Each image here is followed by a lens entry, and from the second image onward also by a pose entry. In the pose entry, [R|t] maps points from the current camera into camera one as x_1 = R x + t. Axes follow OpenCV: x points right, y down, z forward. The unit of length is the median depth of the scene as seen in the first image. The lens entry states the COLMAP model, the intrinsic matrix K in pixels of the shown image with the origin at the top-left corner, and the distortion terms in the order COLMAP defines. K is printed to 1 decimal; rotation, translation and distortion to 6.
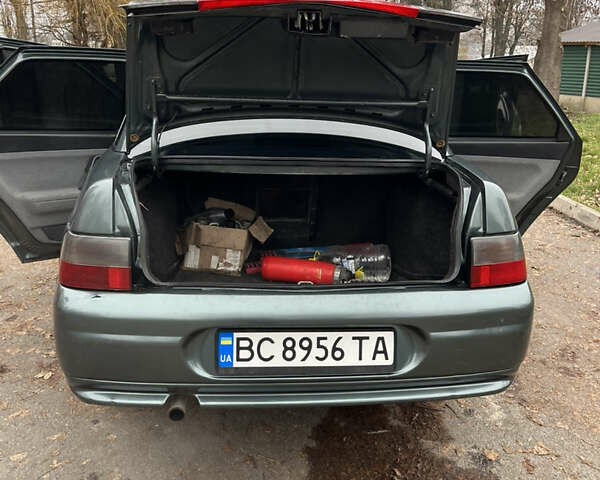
lens RADIAL K [[585.1, 0, 300.0], [0, 585.1, 240.0], [0, 0, 1]] dist [0.017781, -0.001348]
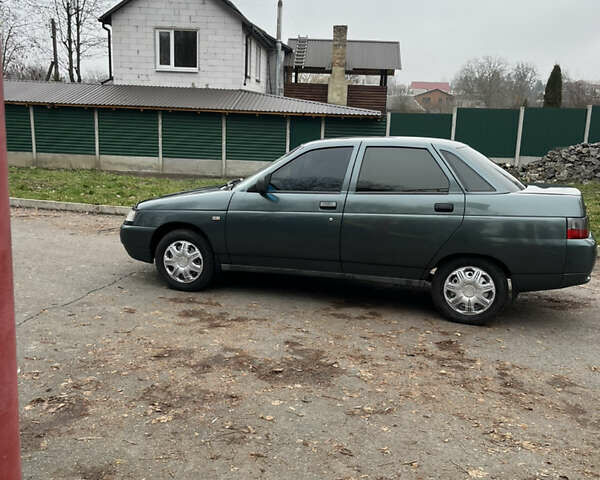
lens RADIAL K [[604.9, 0, 300.0], [0, 604.9, 240.0], [0, 0, 1]] dist [0.045996, -0.042282]
pose [[0.390835, -0.183085, 0.902069, -3.330392], [0.255648, 0.963052, 0.084698, -0.468805], [-0.884247, 0.197509, 0.423200, 0.977299]]
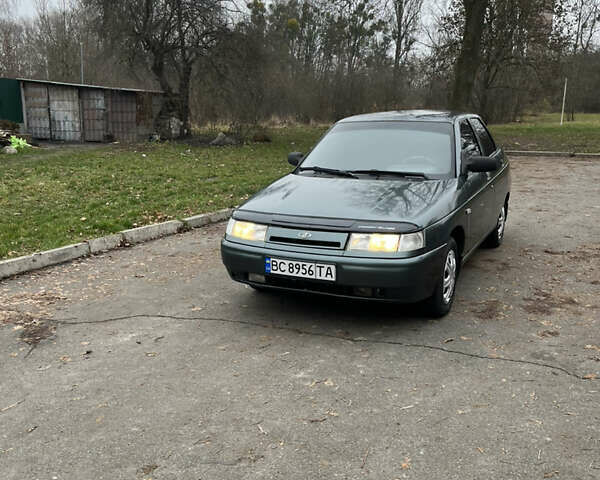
lens RADIAL K [[604.1, 0, 295.8], [0, 604.1, 236.7], [0, 0, 1]] dist [0.059543, -0.083498]
pose [[-0.841815, -0.132917, 0.523146, -1.441827], [0.142411, 0.880172, 0.452786, -1.653395], [-0.520641, 0.455664, -0.722013, 5.057522]]
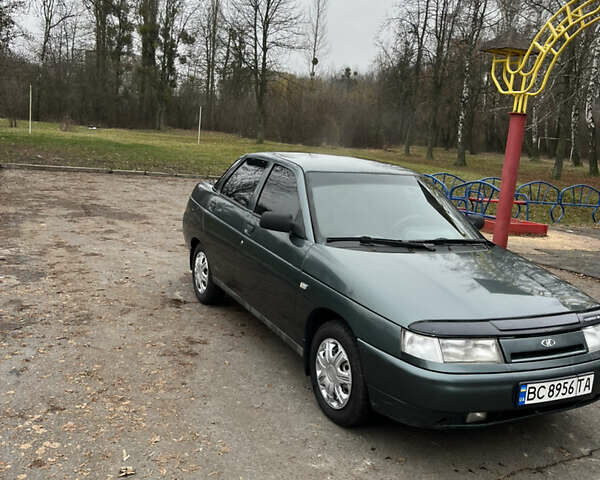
lens RADIAL K [[604.9, 0, 300.0], [0, 604.9, 240.0], [0, 0, 1]] dist [0.045996, -0.042282]
pose [[-0.929227, -0.040436, -0.367290, 1.129238], [-0.205543, 0.882583, 0.422847, -1.471504], [0.307065, 0.468414, -0.828432, 4.465783]]
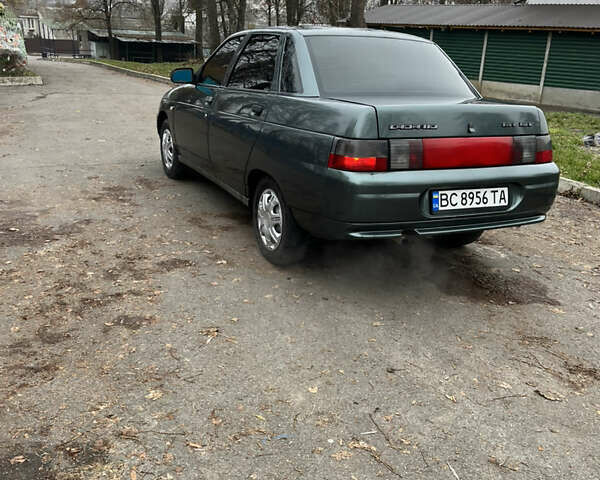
lens RADIAL K [[605.1, 0, 295.4], [0, 605.1, 241.4], [0, 0, 1]] dist [0.041324, -0.035897]
pose [[0.943392, -0.086317, 0.320251, -1.136420], [0.076451, 0.996134, 0.043276, 0.194949], [-0.322748, -0.016343, 0.946344, -0.637550]]
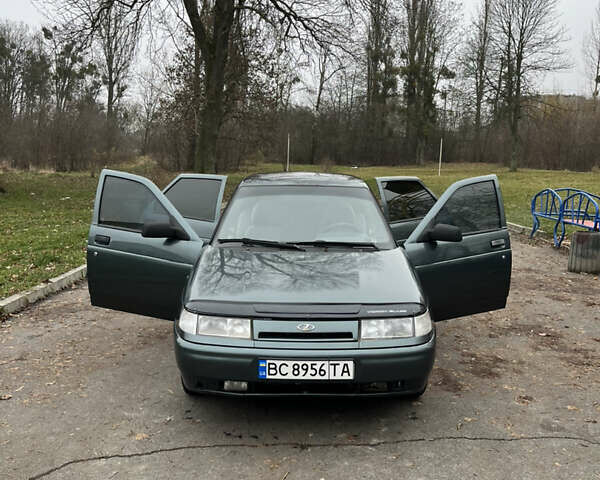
lens RADIAL K [[604.9, 0, 300.0], [0, 604.9, 240.0], [0, 0, 1]] dist [0.045996, -0.042282]
pose [[-0.994454, -0.055076, 0.089597, -0.378683], [-0.012117, 0.906238, 0.422593, -1.678668], [-0.104471, 0.419164, -0.901880, 4.997154]]
